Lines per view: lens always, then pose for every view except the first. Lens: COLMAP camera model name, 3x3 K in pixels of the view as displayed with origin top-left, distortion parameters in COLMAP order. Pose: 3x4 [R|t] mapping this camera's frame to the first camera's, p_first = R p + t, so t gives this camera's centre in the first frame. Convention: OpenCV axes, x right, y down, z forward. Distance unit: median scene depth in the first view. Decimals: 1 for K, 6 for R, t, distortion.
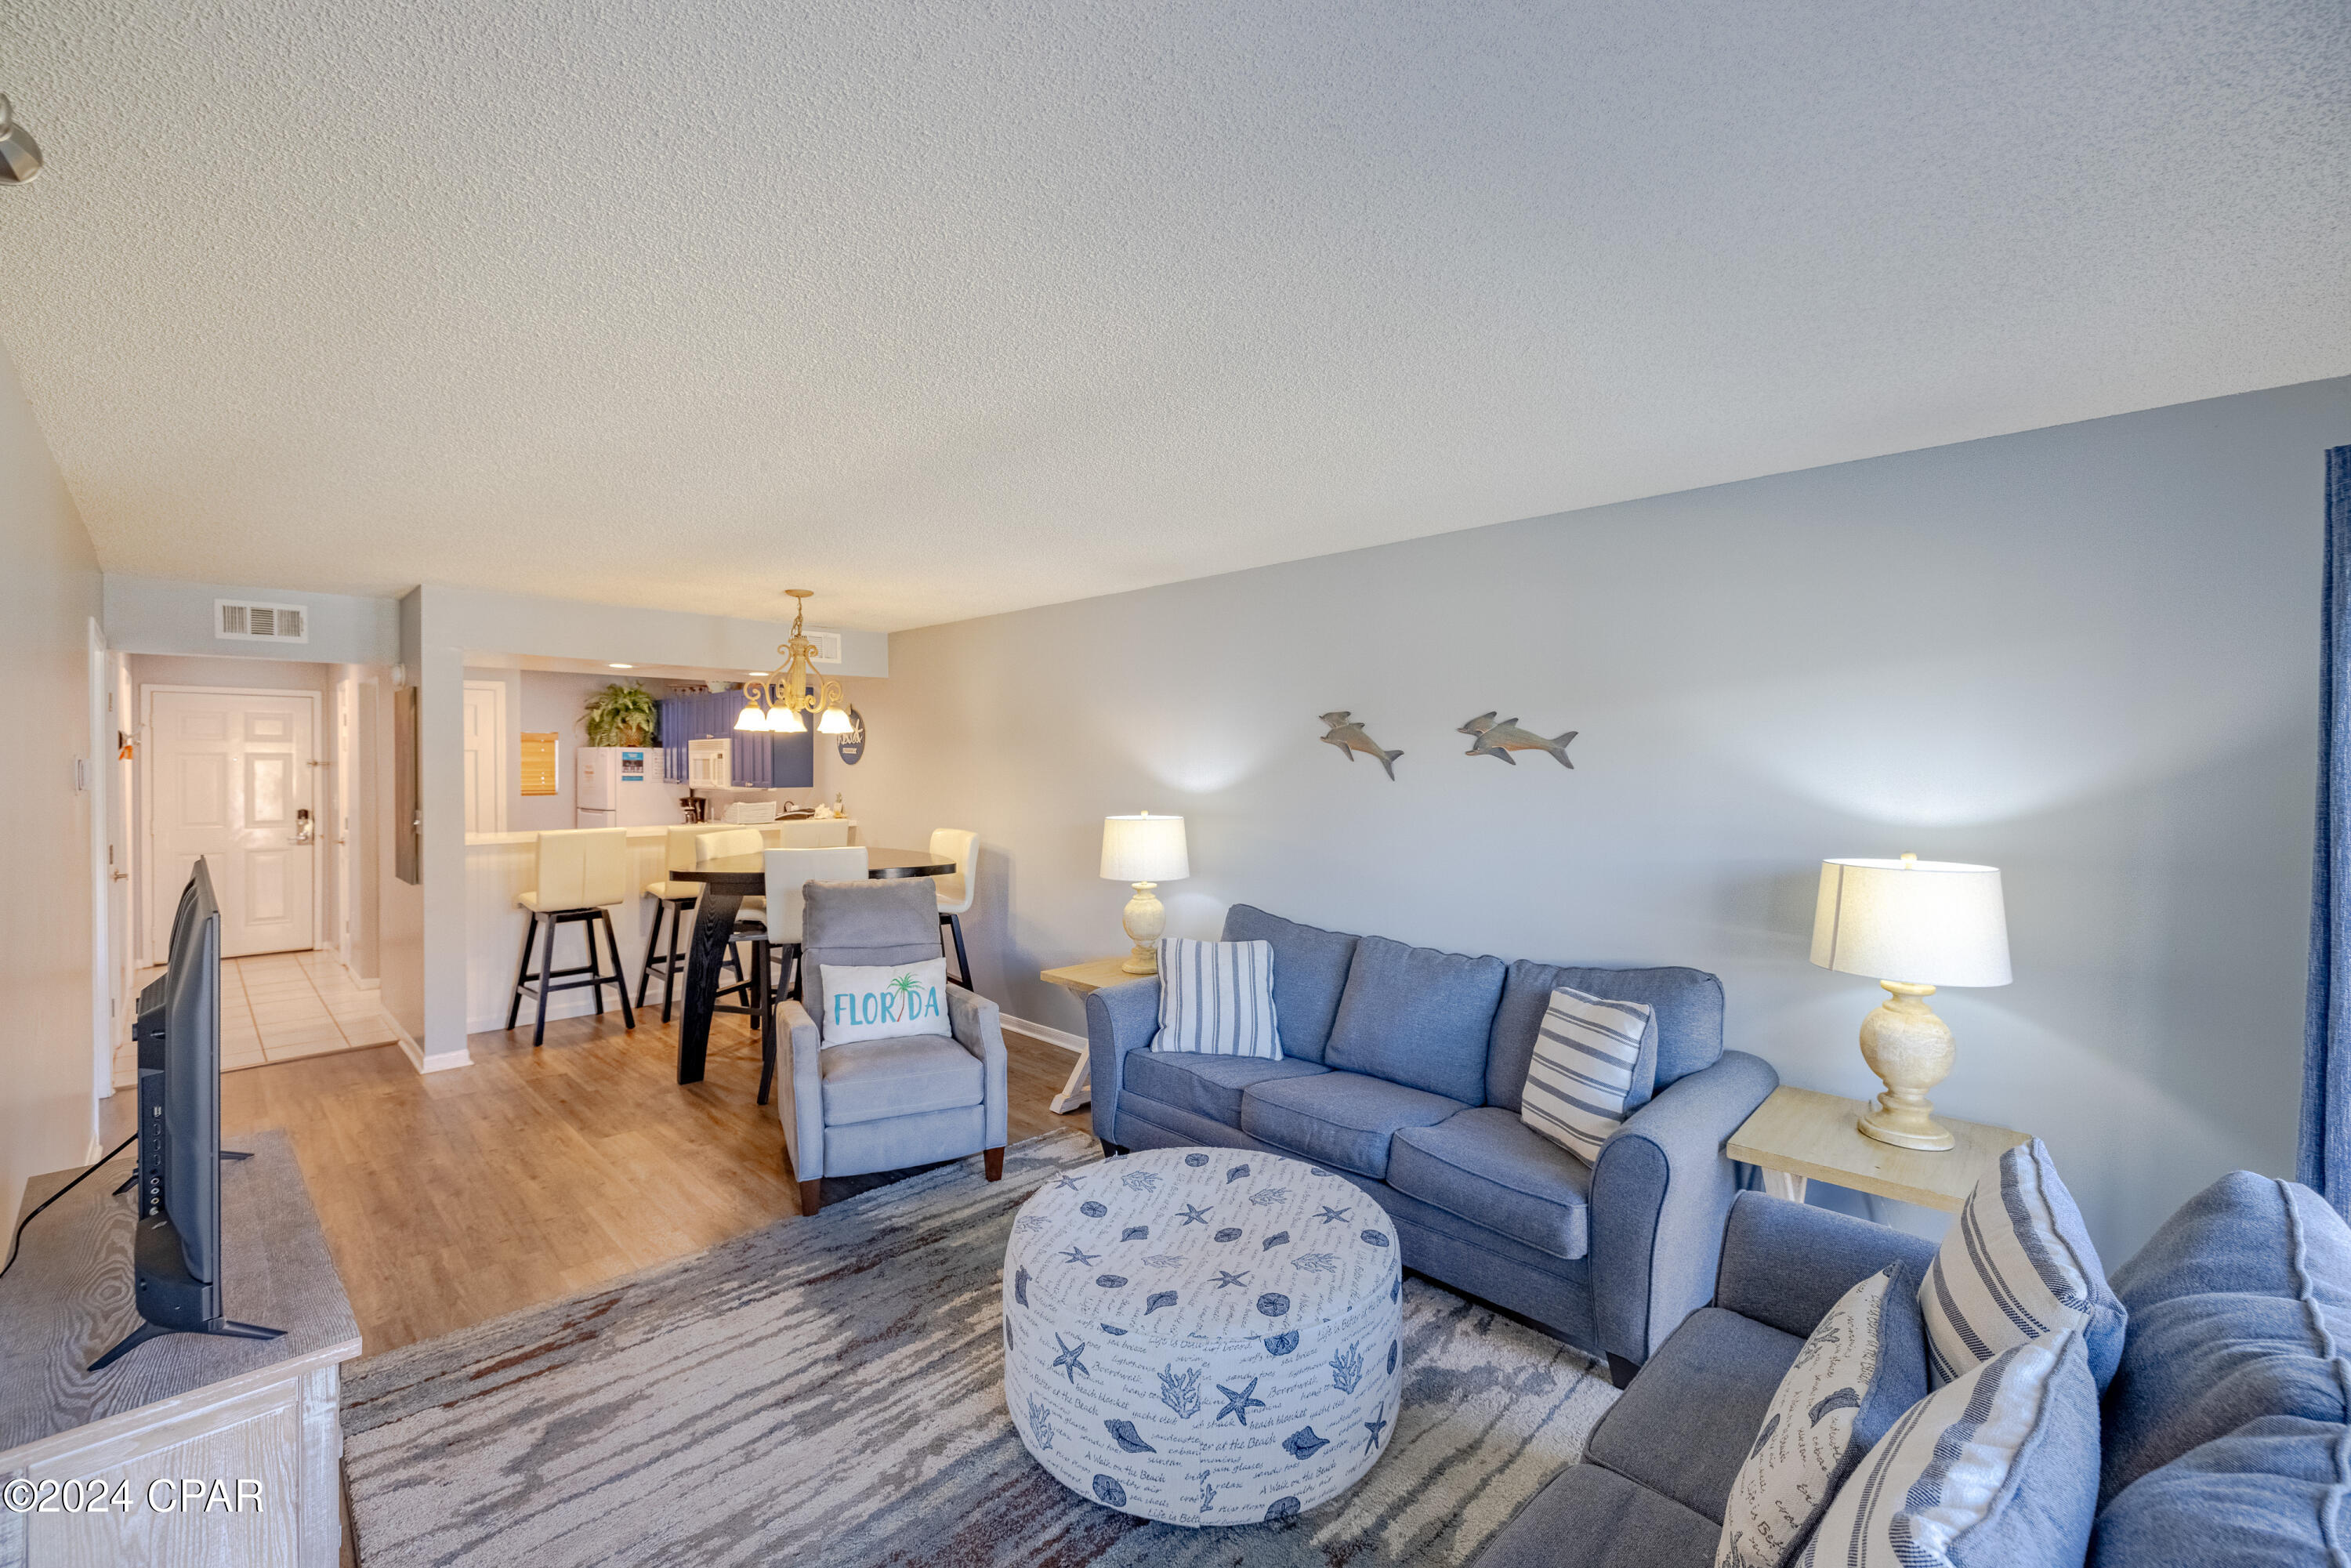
lens RADIAL K [[981.6, 0, 1153.2], [0, 981.6, 770.9], [0, 0, 1]] dist [0.001637, -0.000760]
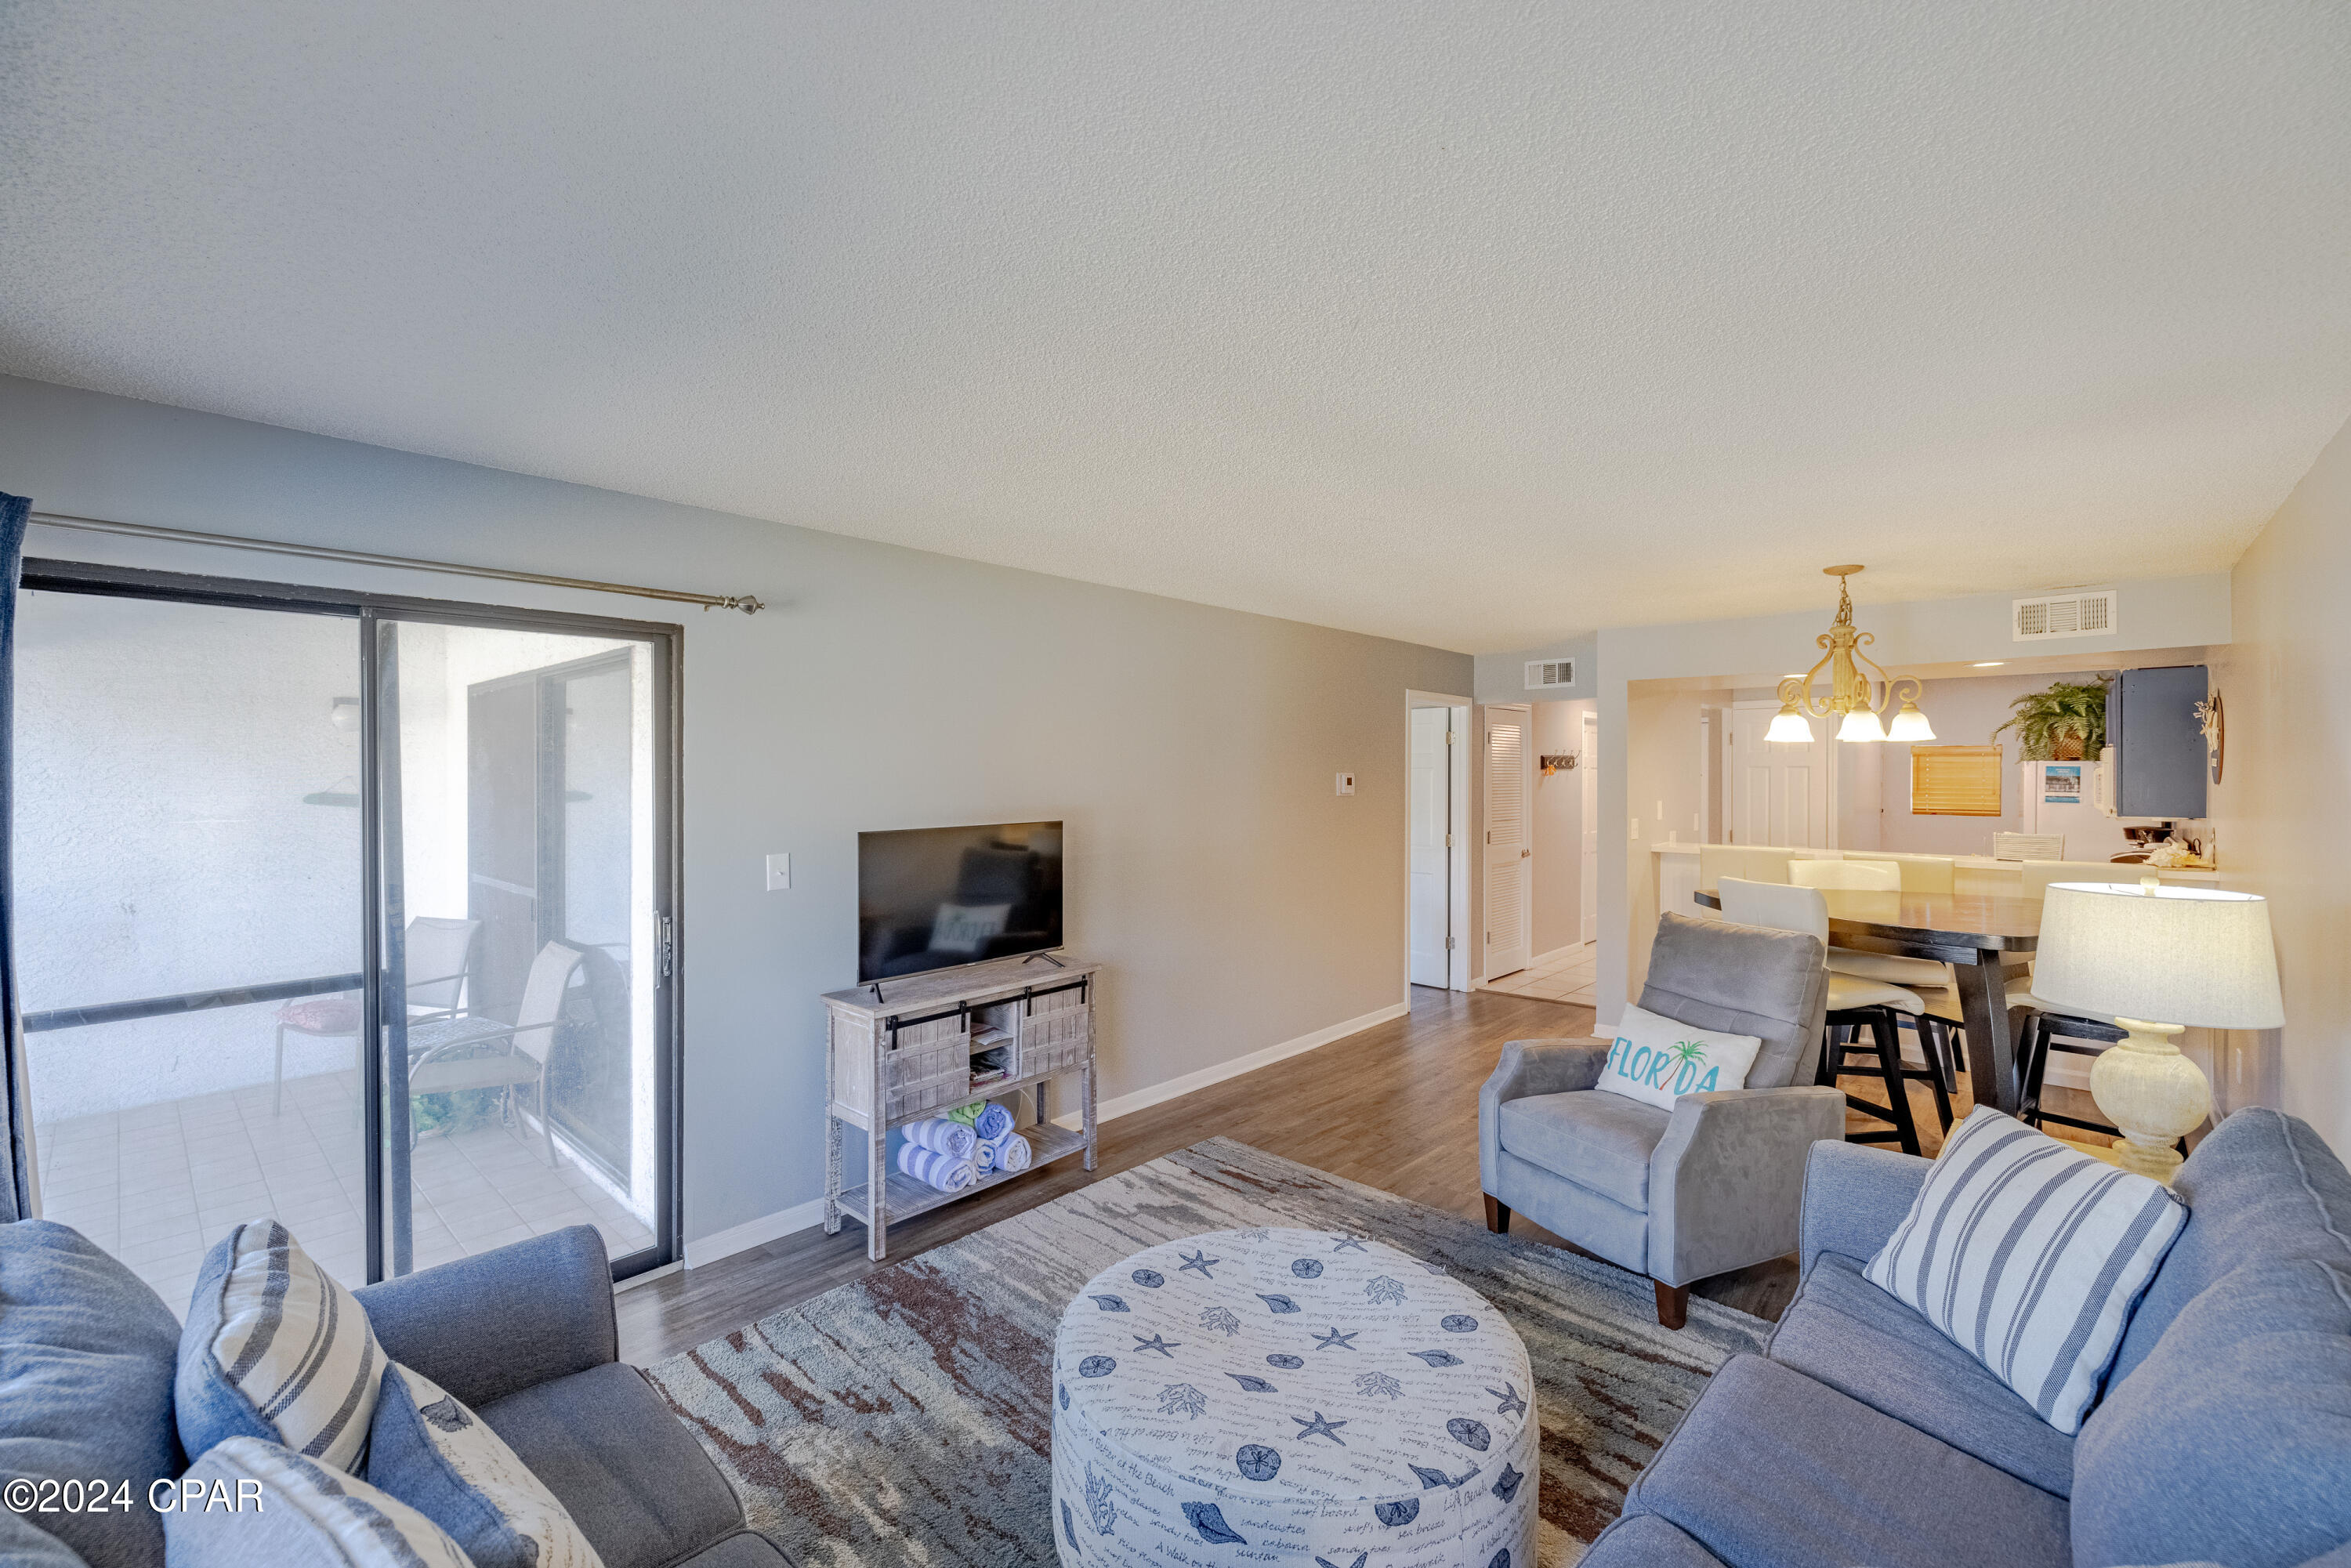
lens RADIAL K [[981.6, 0, 1168.8], [0, 981.6, 765.9], [0, 0, 1]] dist [0.001637, -0.000760]
pose [[0.048124, -0.005693, -0.998825, 0.522922], [-0.015465, 0.999860, -0.006444, -0.007830], [0.998722, 0.015757, 0.048029, 0.505382]]
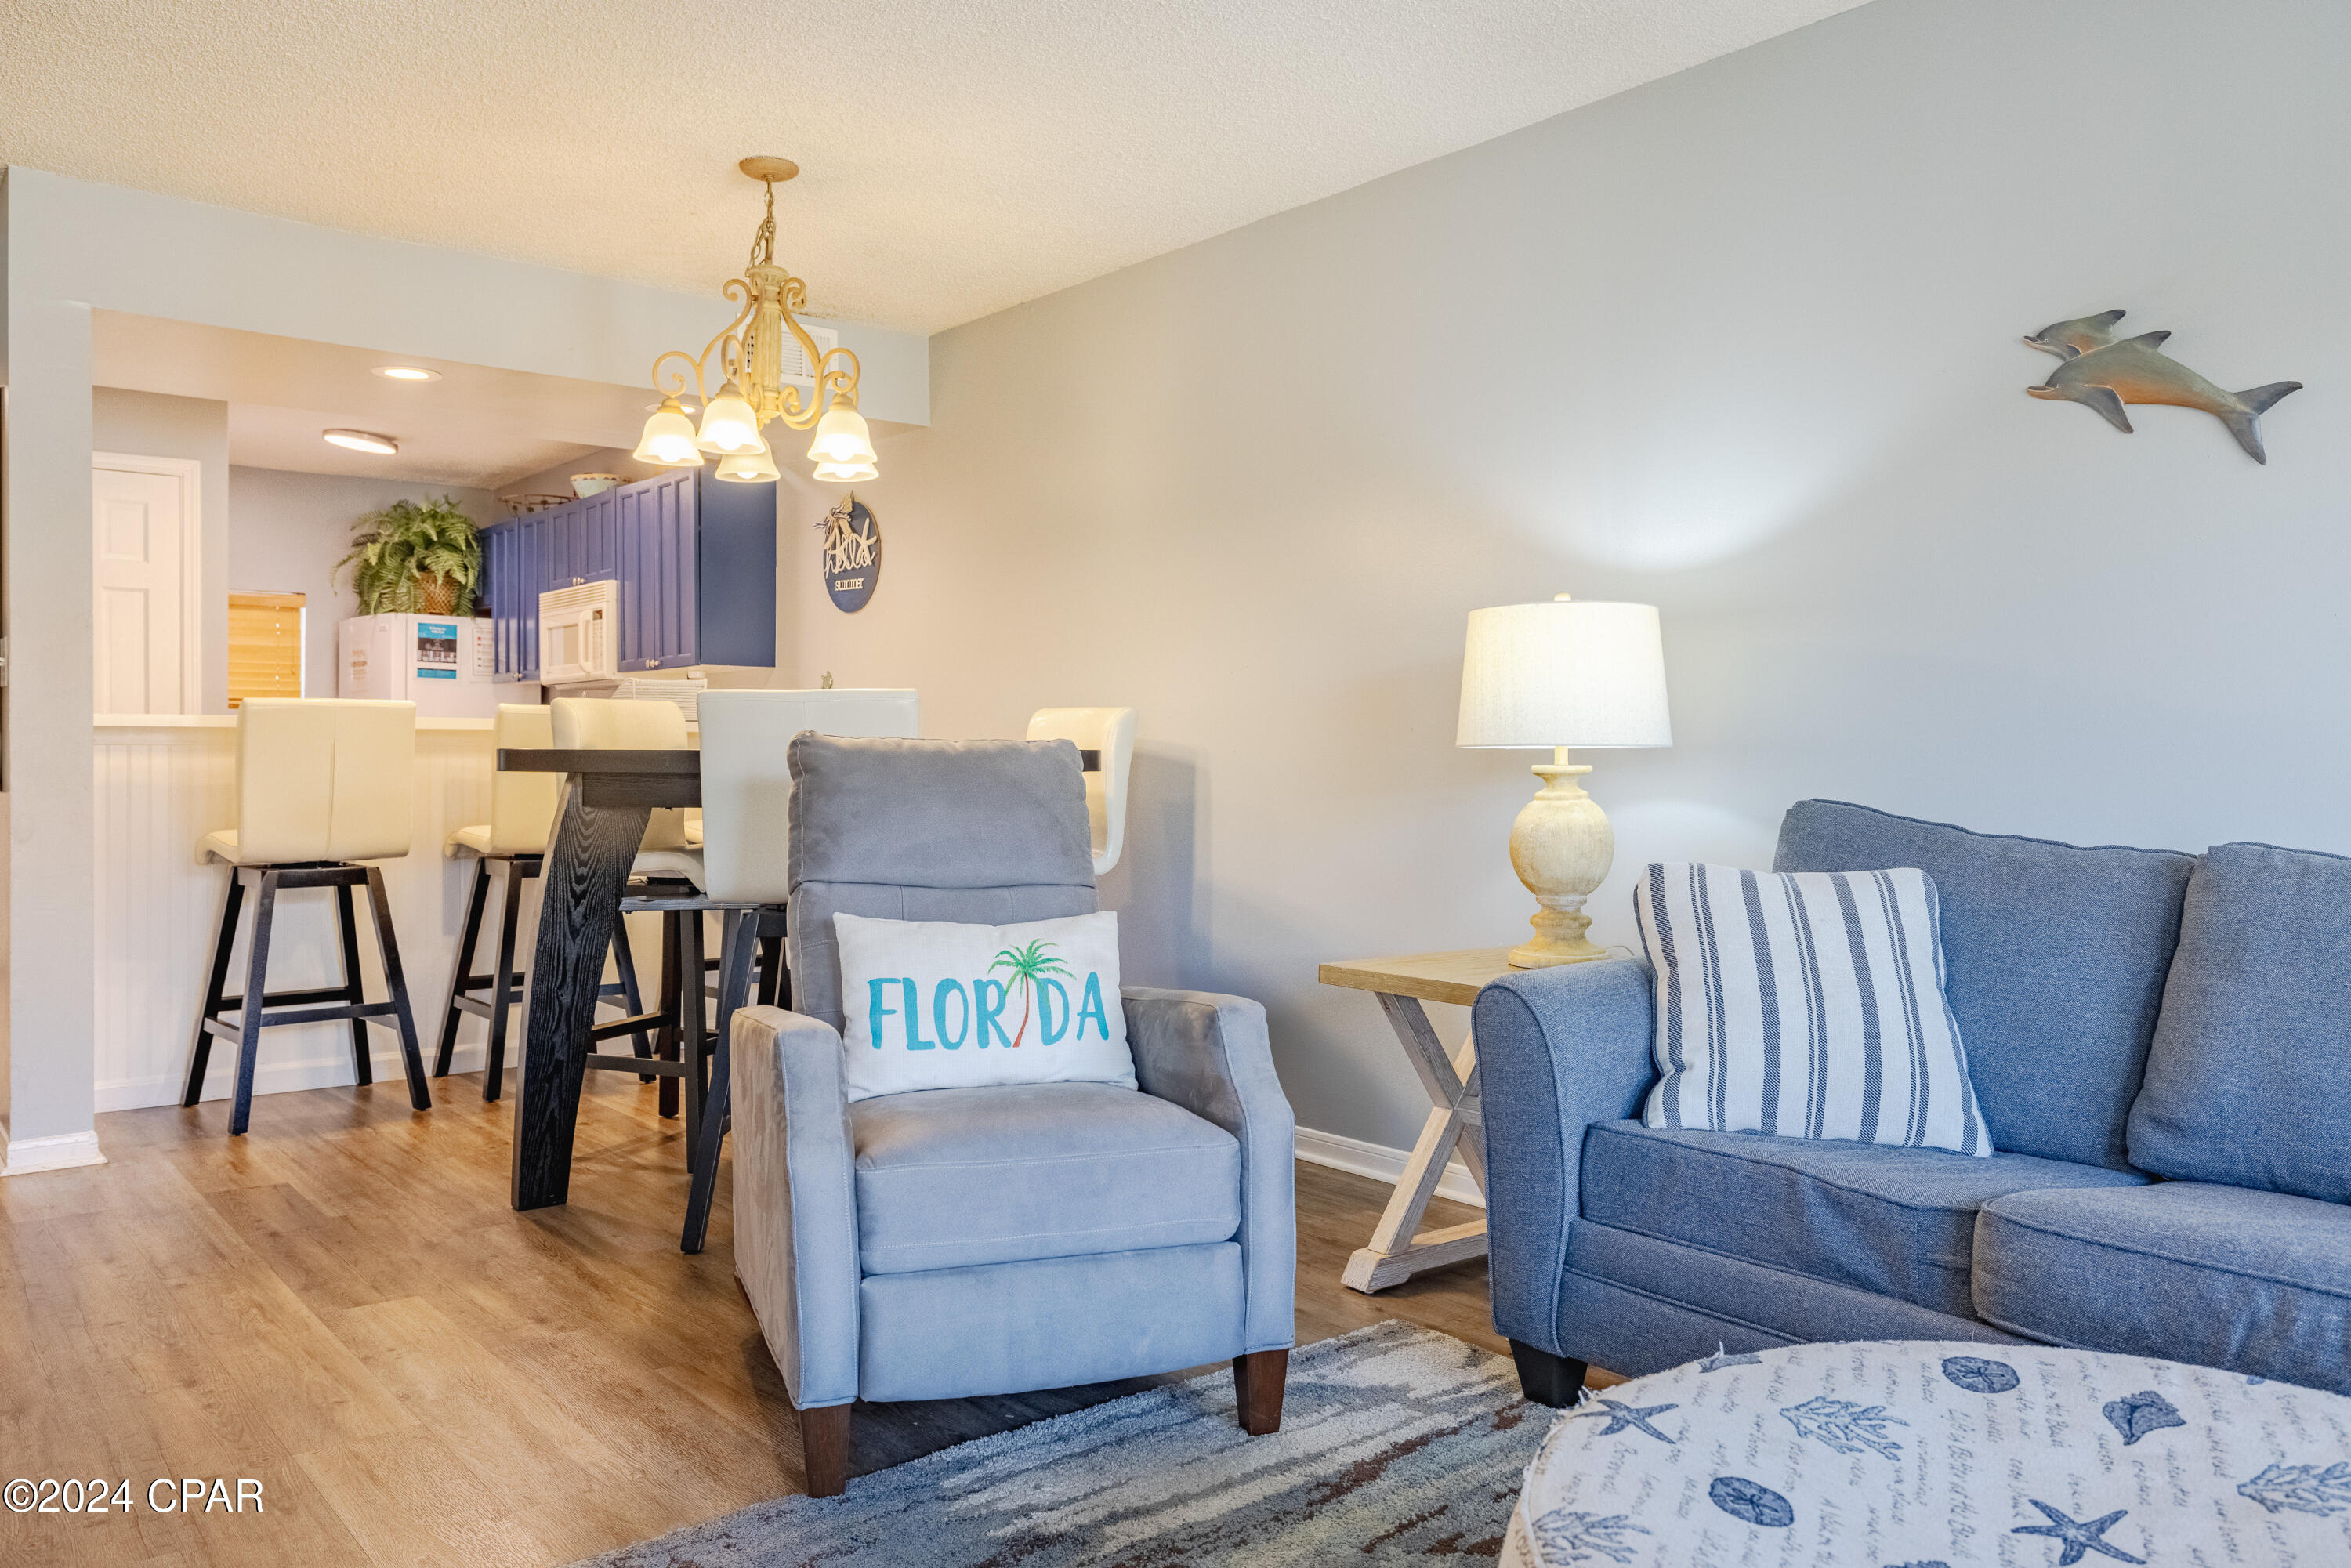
lens RADIAL K [[1705.2, 0, 1156.5], [0, 1705.2, 779.3], [0, 0, 1]] dist [-0.002176, 0.008818]
pose [[0.995506, 0.005248, -0.094549, -0.124737], [-0.004958, 0.999982, 0.003308, 0.130616], [0.094564, -0.002824, 0.995515, 0.266728]]
